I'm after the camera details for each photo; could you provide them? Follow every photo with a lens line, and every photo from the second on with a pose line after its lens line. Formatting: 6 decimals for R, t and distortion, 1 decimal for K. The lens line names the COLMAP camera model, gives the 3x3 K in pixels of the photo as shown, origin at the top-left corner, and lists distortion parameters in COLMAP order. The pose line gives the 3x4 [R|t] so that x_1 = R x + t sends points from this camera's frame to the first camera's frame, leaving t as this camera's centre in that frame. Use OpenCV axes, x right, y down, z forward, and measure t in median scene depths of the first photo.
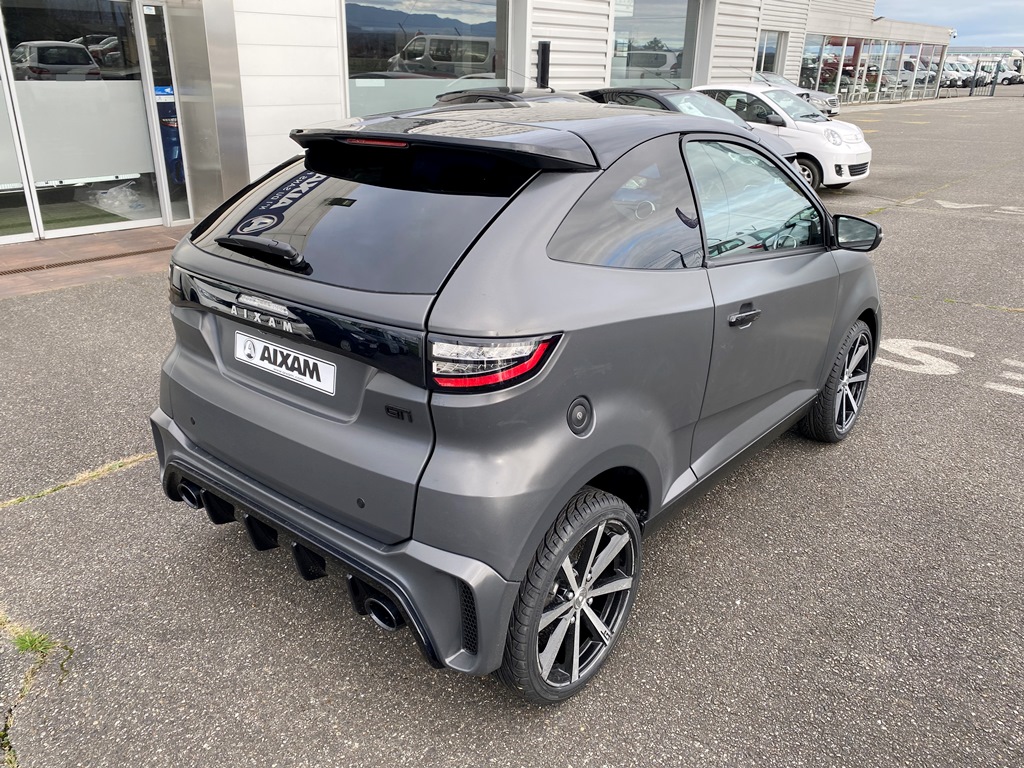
lens RADIAL K [[768.8, 0, 513.8], [0, 768.8, 377.7], [0, 0, 1]] dist [0.008169, -0.000812]
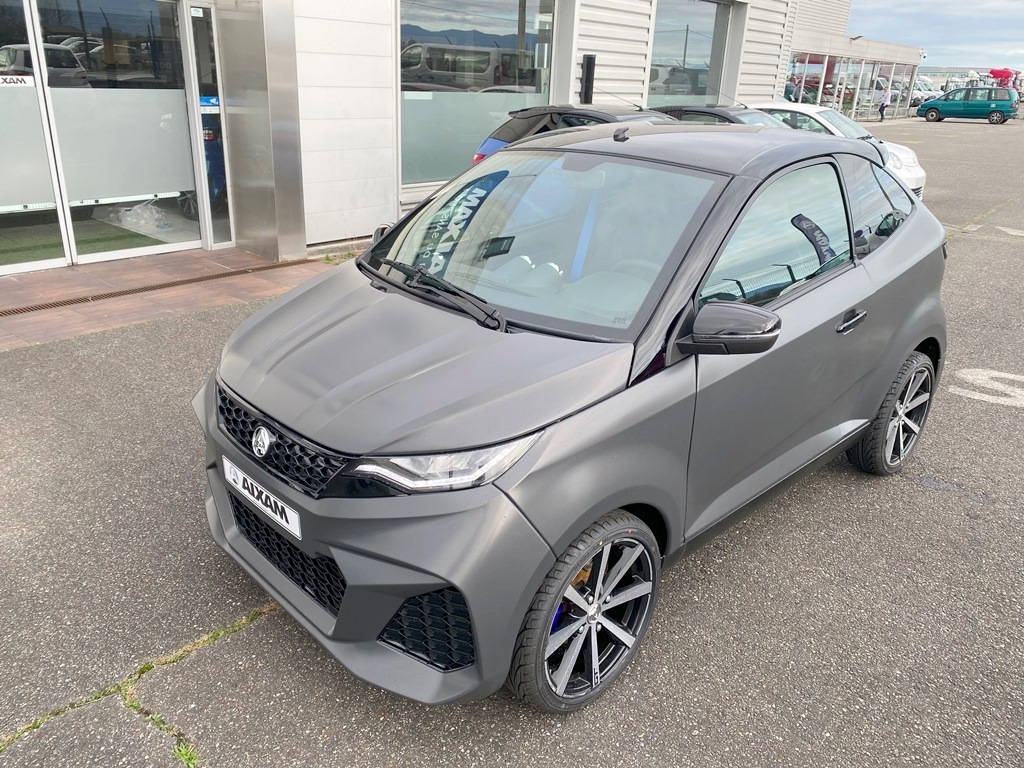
lens RADIAL K [[765.6, 0, 512.0], [0, 765.6, 384.0], [0, 0, 1]] dist [0.004195, 0.006847]
pose [[0.998552, -0.000647, 0.053797, -0.119095], [0.000787, 0.999996, -0.002580, -0.029881], [-0.053795, 0.002619, 0.998549, 0.065164]]
